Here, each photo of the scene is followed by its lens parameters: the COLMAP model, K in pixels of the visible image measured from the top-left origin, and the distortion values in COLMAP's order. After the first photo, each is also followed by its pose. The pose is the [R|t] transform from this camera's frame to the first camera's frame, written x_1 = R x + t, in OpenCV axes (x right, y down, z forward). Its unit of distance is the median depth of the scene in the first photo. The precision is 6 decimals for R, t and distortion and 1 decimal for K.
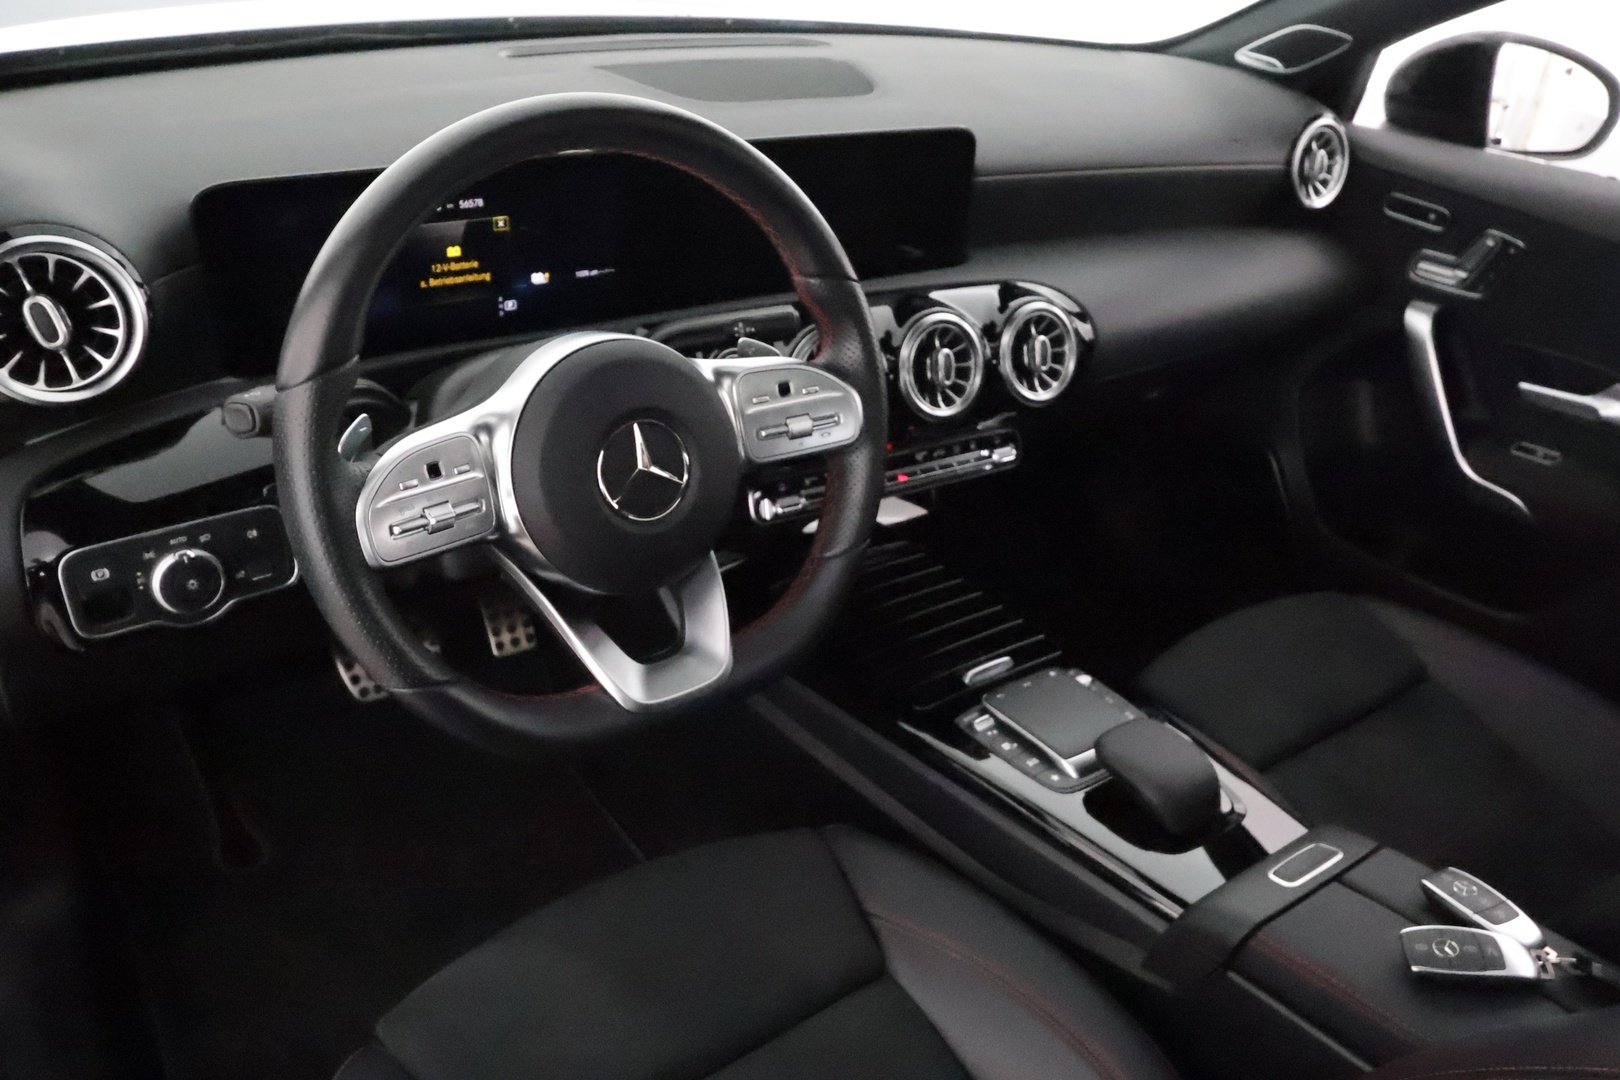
lens RADIAL K [[1280.5, 0, 810.0], [0, 1280.5, 540.0], [0, 0, 1]] dist [0.005570, 0.002854]
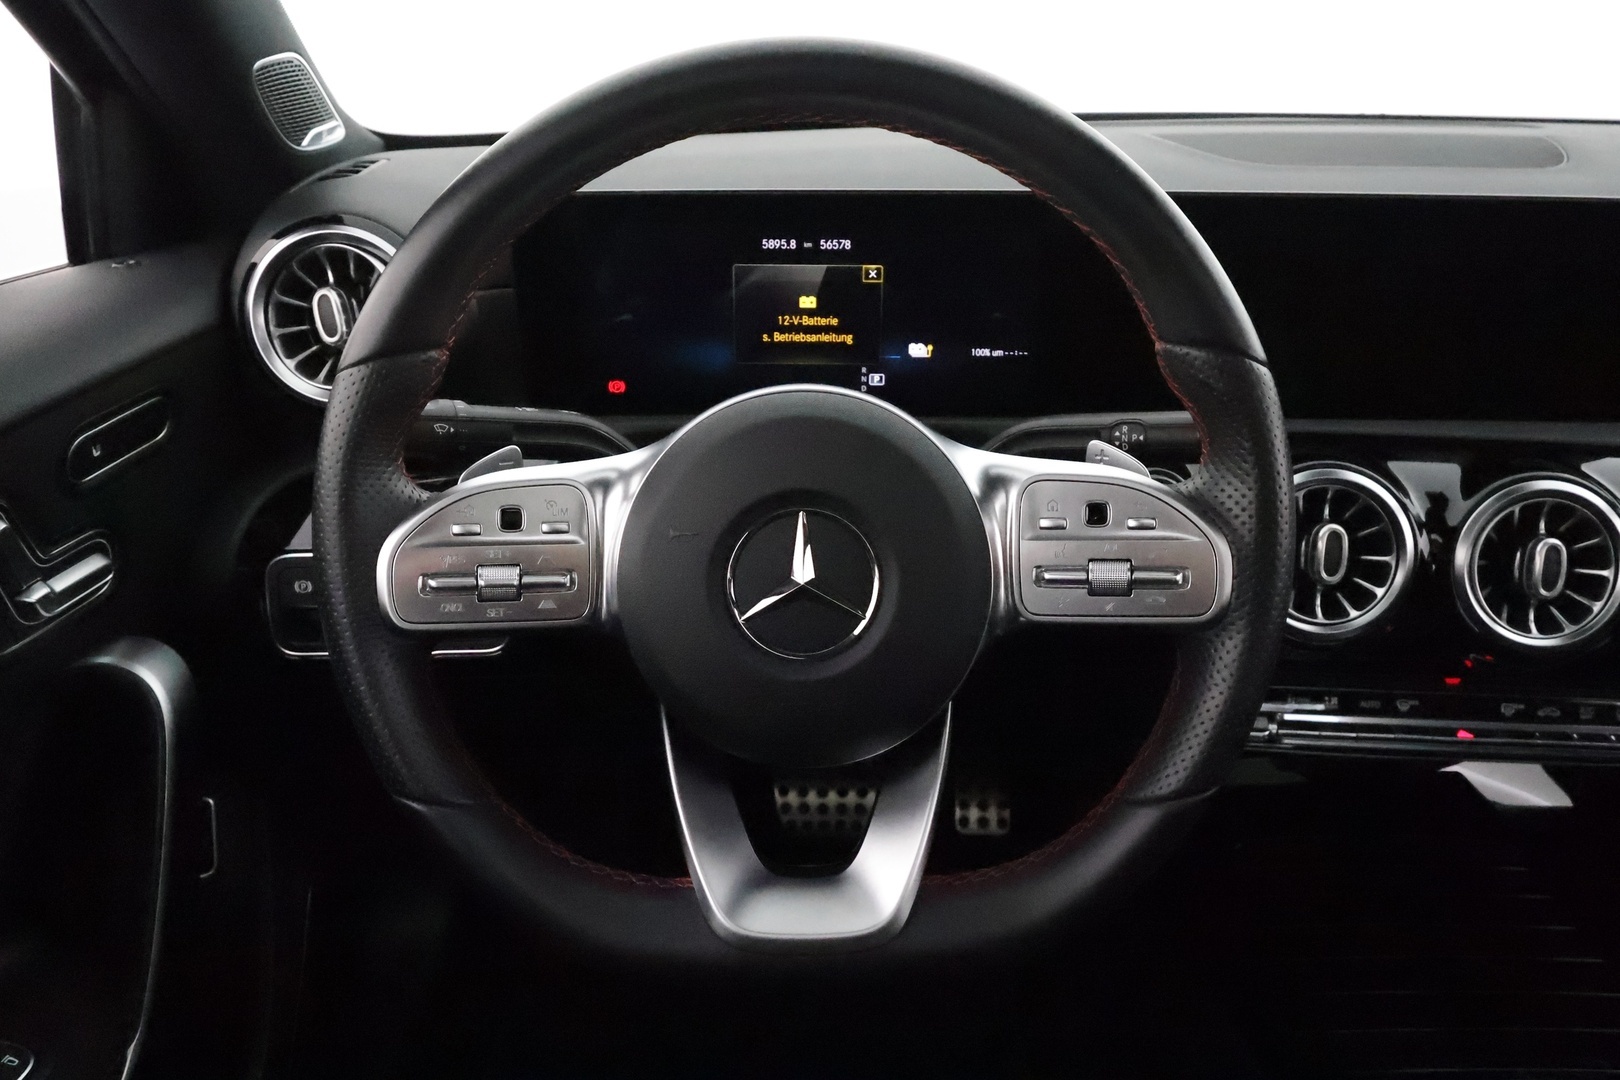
lens RADIAL K [[1246.6, 0, 810.0], [0, 1246.6, 540.0], [0, 0, 1]] dist [0.004555, 0.000349]
pose [[0.797994, 0.161023, -0.580756, 0.200184], [-0.243793, 0.967529, -0.066724, -0.027763], [0.551154, 0.194830, 0.811339, 0.387294]]
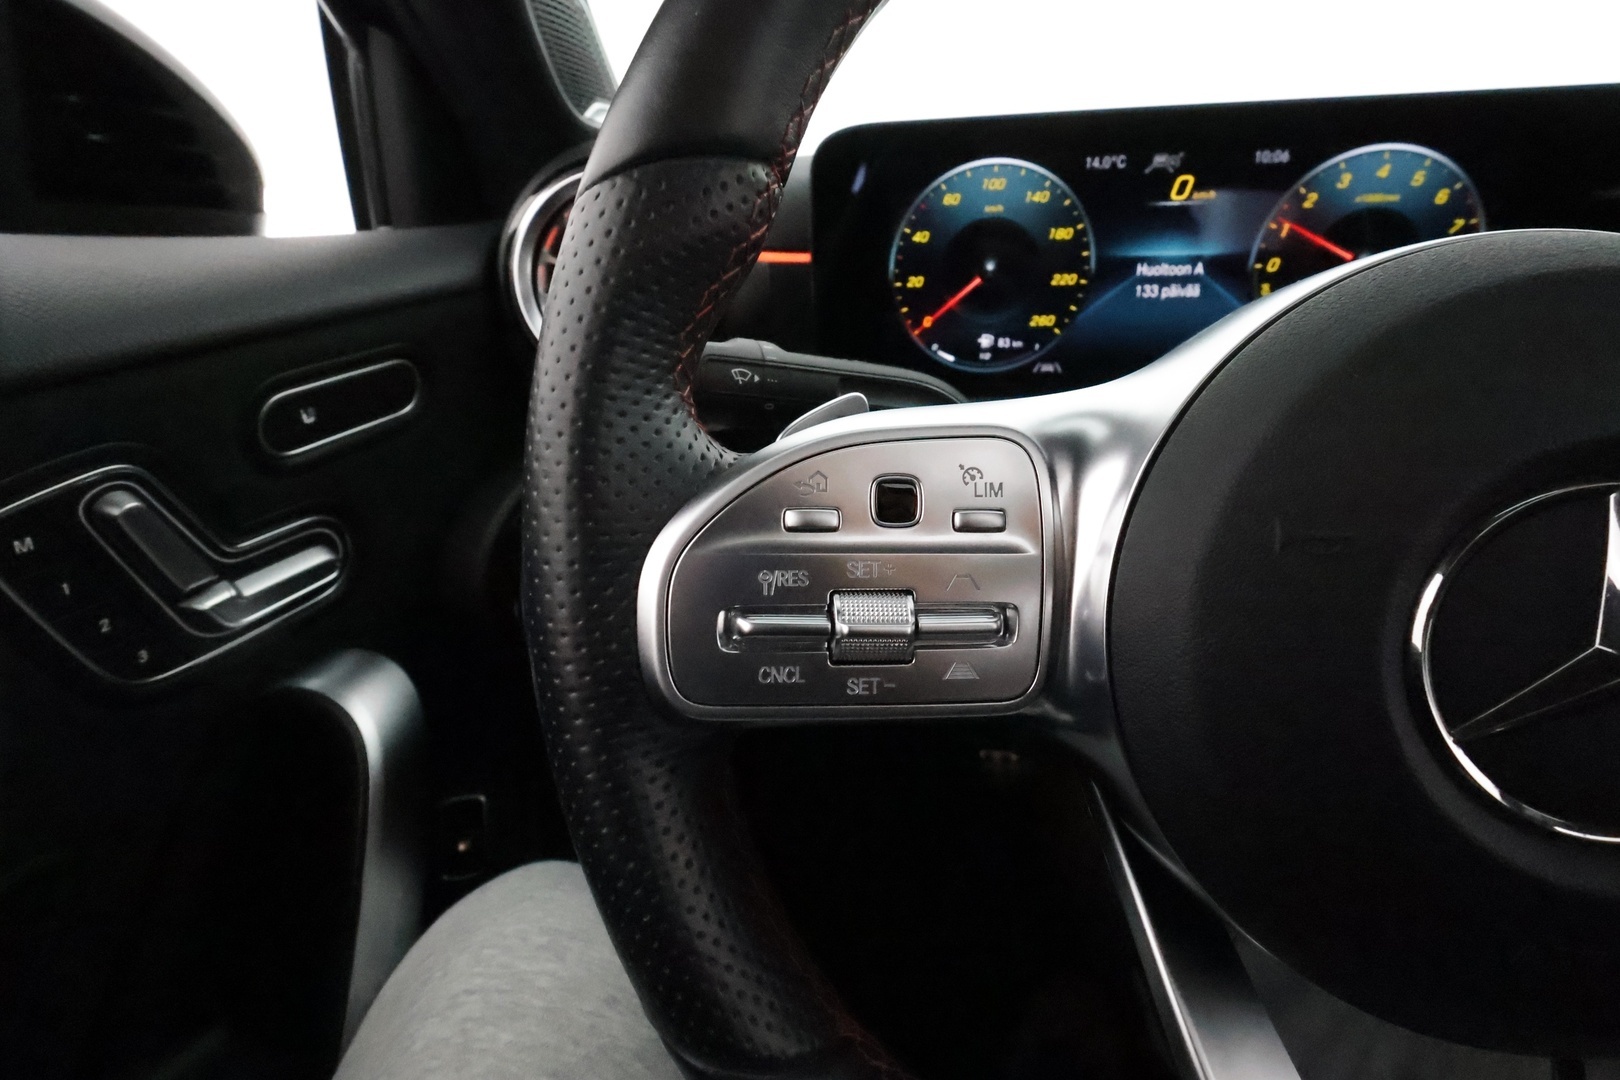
lens RADIAL K [[780.7, 0, 818.7], [0, 780.7, 540.6], [0, 0, 1]] dist [0.003237, -0.004525]
pose [[0.713242, 0.174023, -0.678971, -0.115243], [-0.273685, 0.960936, -0.041207, -0.020824], [0.645277, 0.215214, 0.733008, 0.619539]]
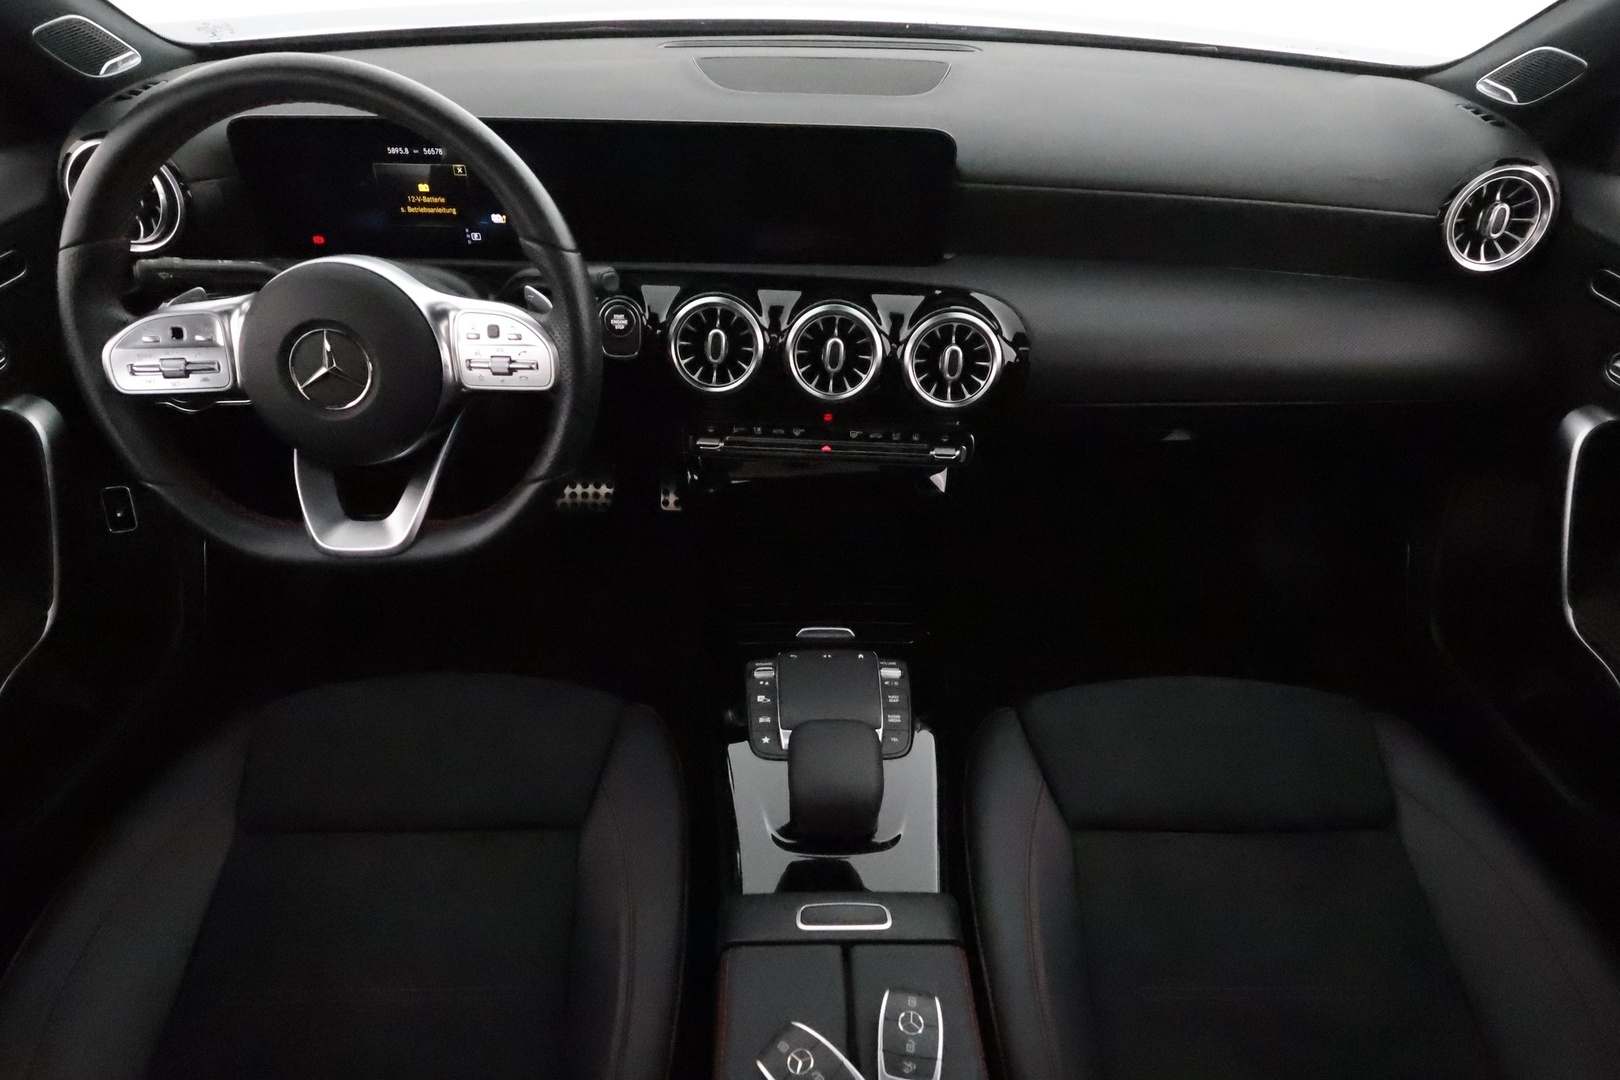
lens RADIAL K [[928.0, 0, 810.0], [0, 928.0, 540.0], [0, 0, 1]] dist [0.003657, 0.001475]
pose [[0.815609, 0.295558, -0.497421, 0.625086], [-0.244315, 0.955212, 0.166971, -0.133069], [0.524492, -0.014656, 0.851289, 0.379882]]
